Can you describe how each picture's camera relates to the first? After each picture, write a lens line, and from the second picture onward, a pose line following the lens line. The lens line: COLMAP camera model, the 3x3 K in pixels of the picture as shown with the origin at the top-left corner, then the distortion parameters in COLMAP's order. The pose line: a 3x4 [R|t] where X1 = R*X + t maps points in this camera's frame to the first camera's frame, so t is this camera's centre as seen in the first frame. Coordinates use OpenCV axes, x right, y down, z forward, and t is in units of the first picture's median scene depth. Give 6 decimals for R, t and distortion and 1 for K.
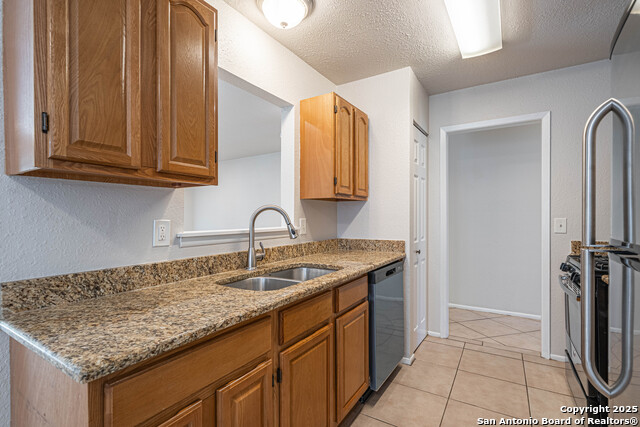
lens RADIAL K [[307.9, 0, 320.0], [0, 307.9, 213.5], [0, 0, 1]] dist [0.003026, 0.000331]
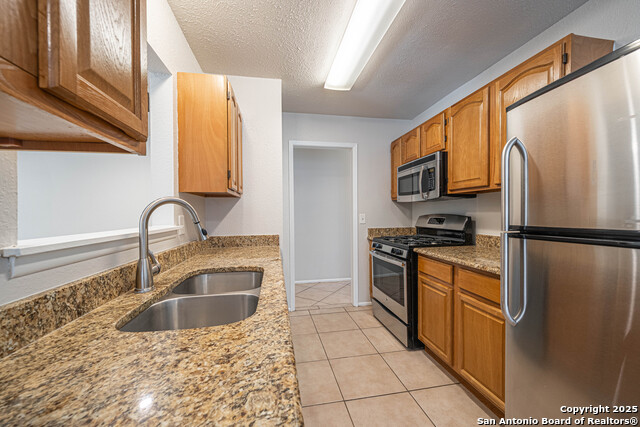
lens RADIAL K [[243.6, 0, 318.6], [0, 243.6, 215.8], [0, 0, 1]] dist [-0.002384, -0.000246]
pose [[0.741495, -0.008153, 0.670909, -0.240905], [-0.003732, 0.999861, 0.016274, 0.005408], [-0.670948, -0.014571, 0.741361, 0.283330]]
